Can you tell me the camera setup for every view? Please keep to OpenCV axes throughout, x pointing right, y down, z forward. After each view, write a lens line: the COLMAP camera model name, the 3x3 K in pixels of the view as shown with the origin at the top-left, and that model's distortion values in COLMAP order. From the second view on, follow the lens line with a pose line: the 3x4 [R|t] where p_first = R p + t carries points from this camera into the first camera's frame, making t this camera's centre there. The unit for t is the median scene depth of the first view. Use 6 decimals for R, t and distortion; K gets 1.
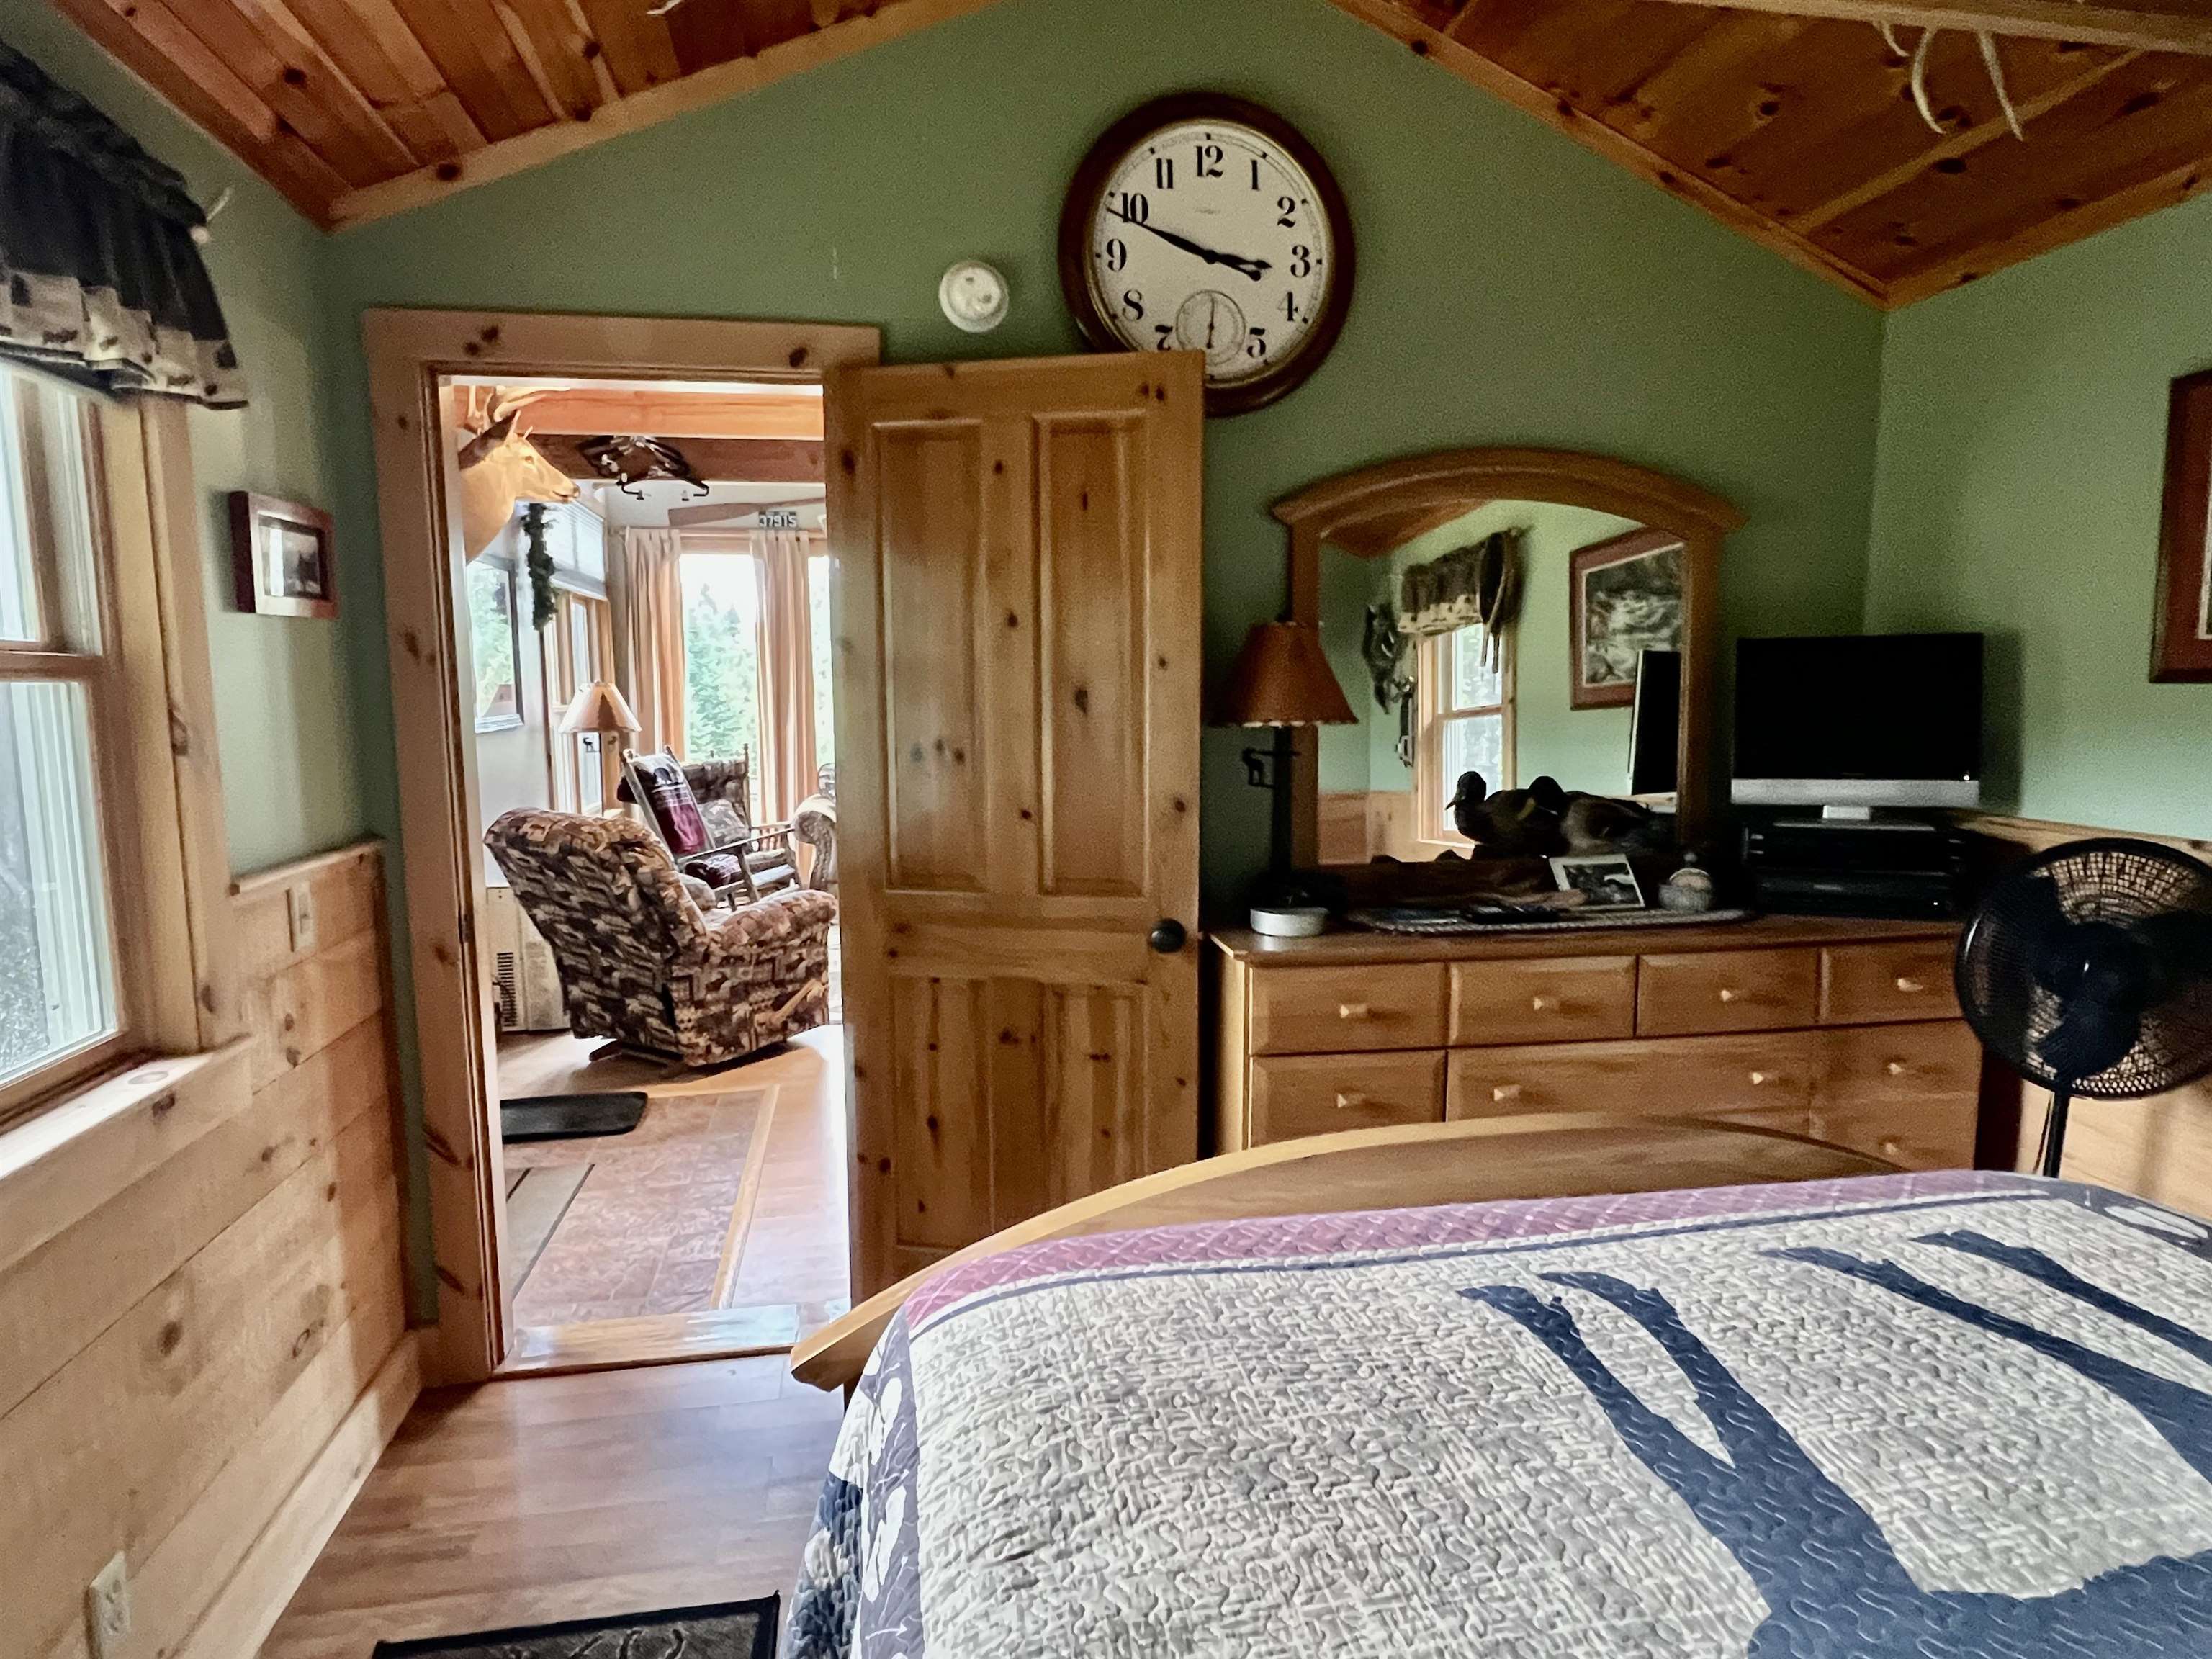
lens RADIAL K [[1265.2, 0, 1110.5], [0, 1265.2, 835.3], [0, 0, 1]] dist [0.003170, -0.002724]
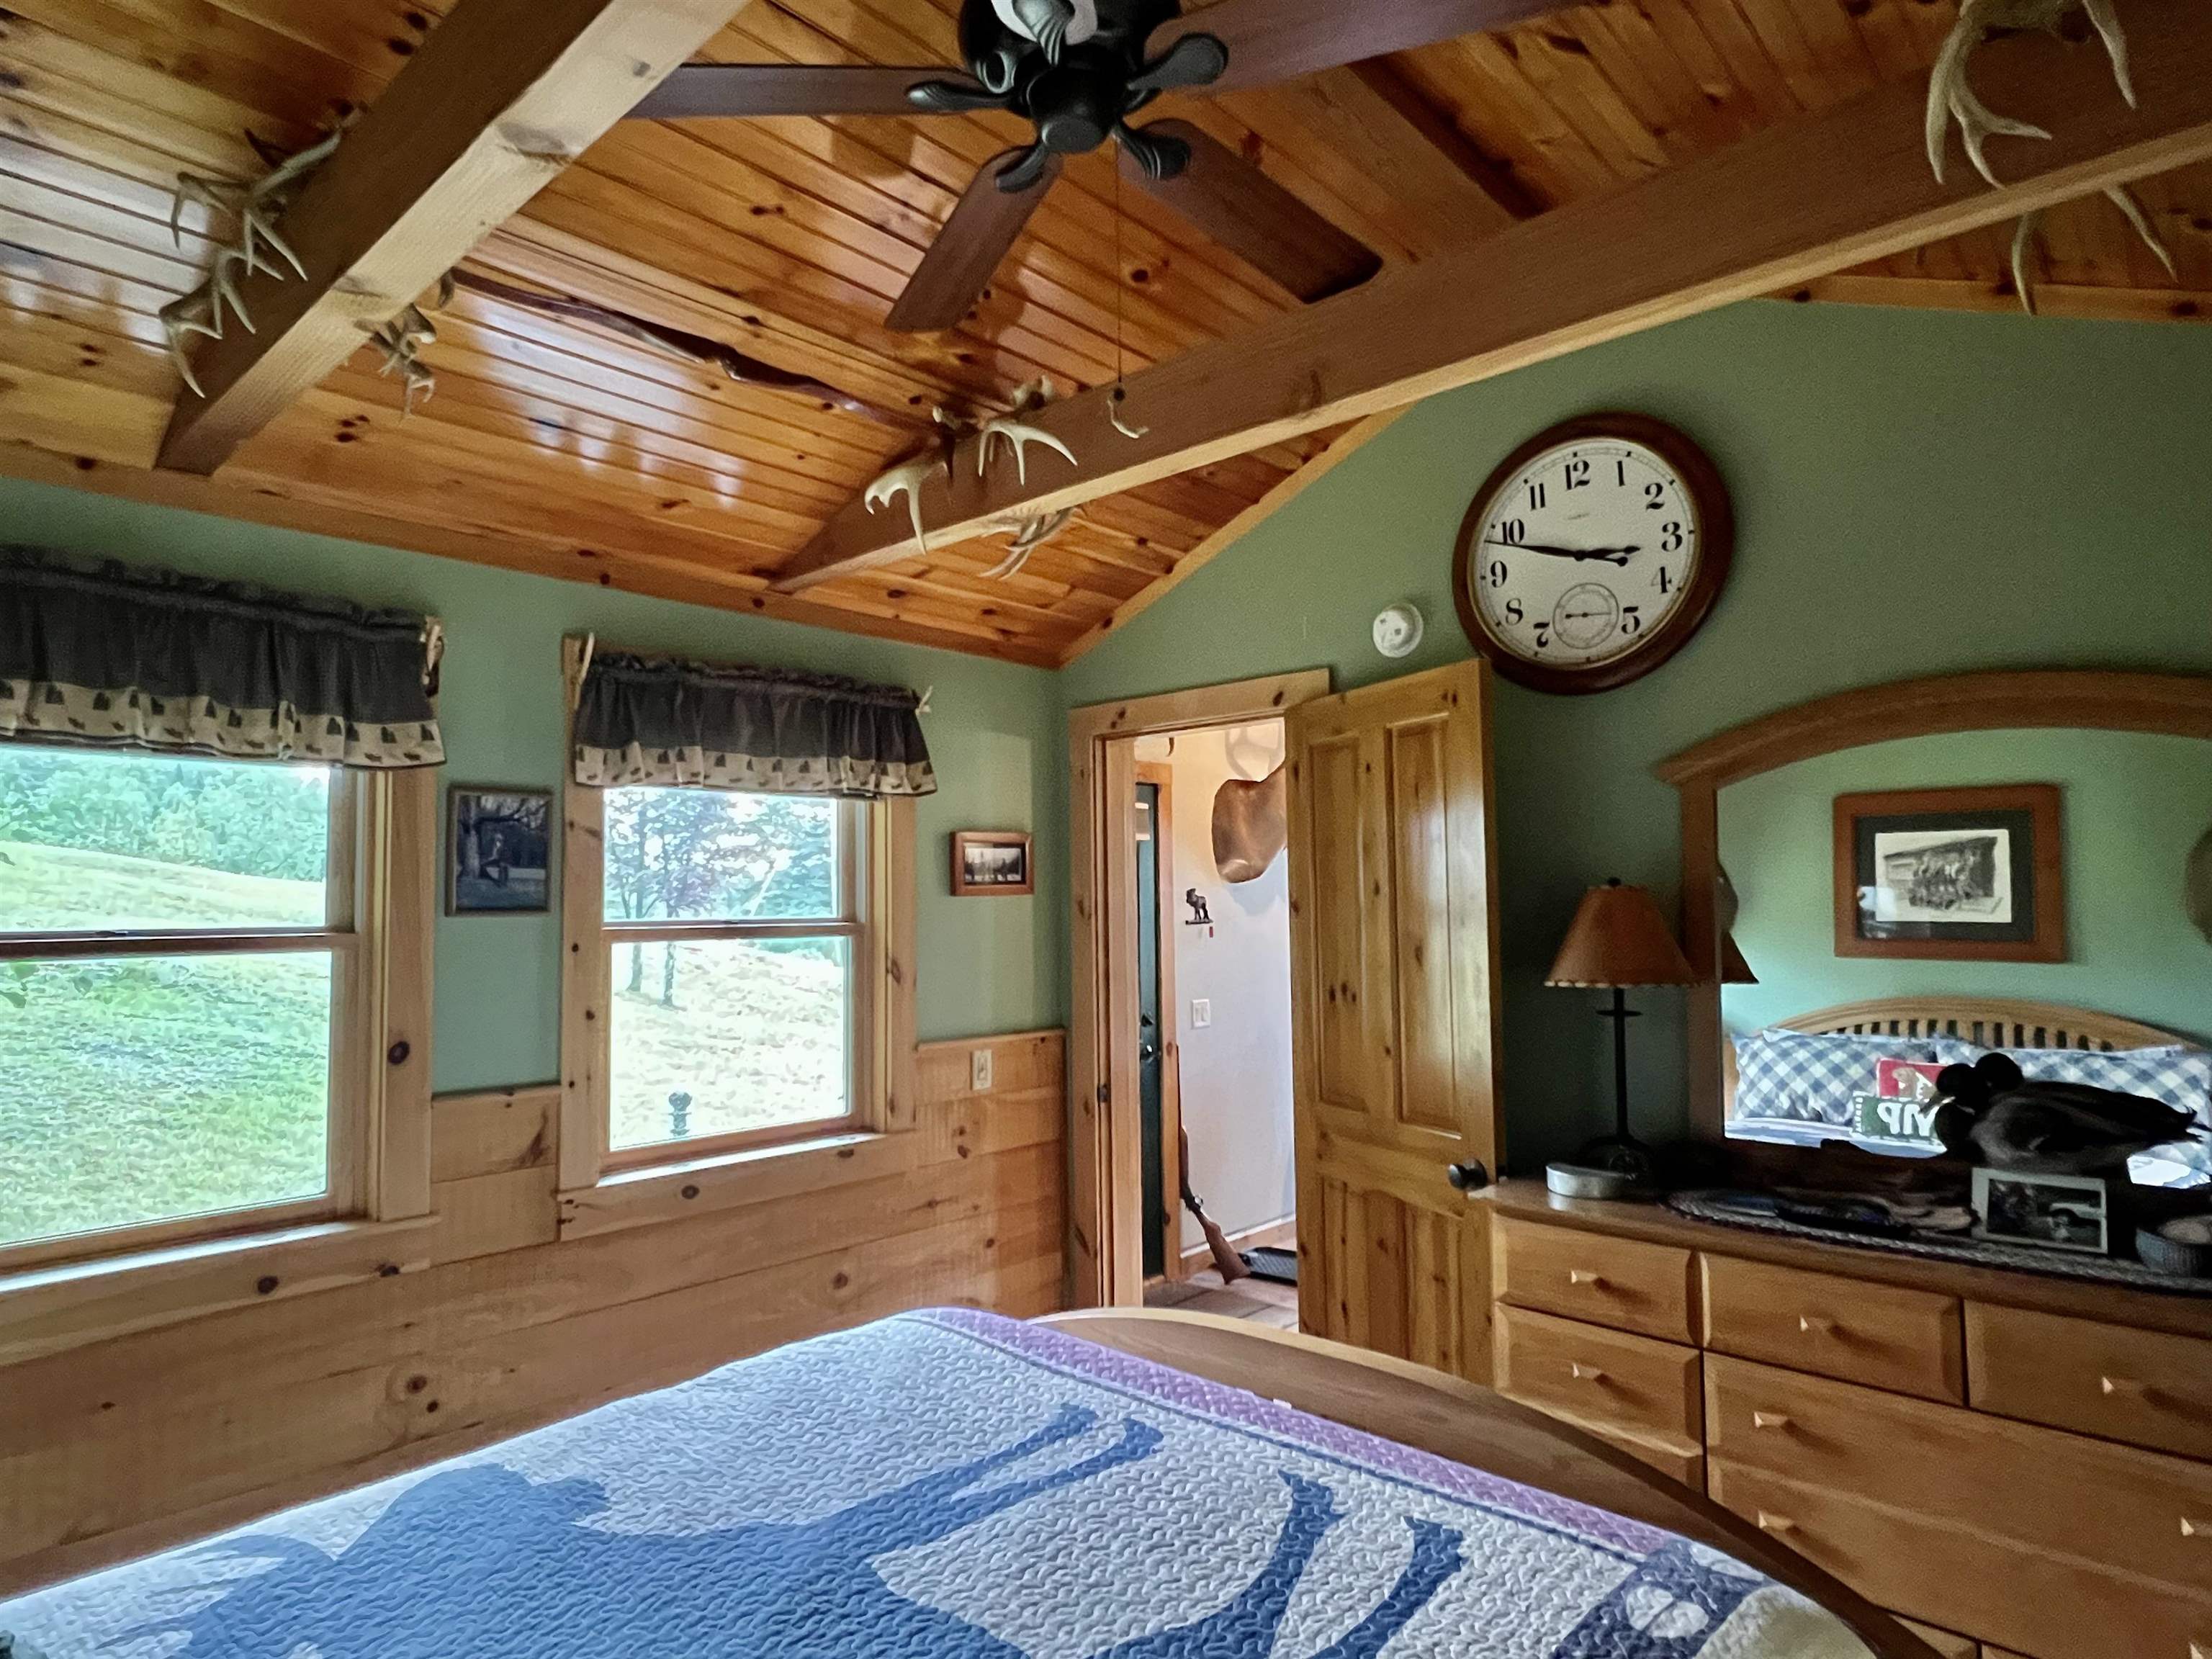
lens RADIAL K [[1265.2, 0, 1092.8], [0, 1265.2, 833.3], [0, 0, 1]] dist [0.003170, -0.002724]
pose [[0.602979, -0.046148, -0.796421, 0.717434], [-0.089120, 0.988180, -0.124734, -0.045150], [0.792763, 0.146189, 0.591739, 0.051244]]
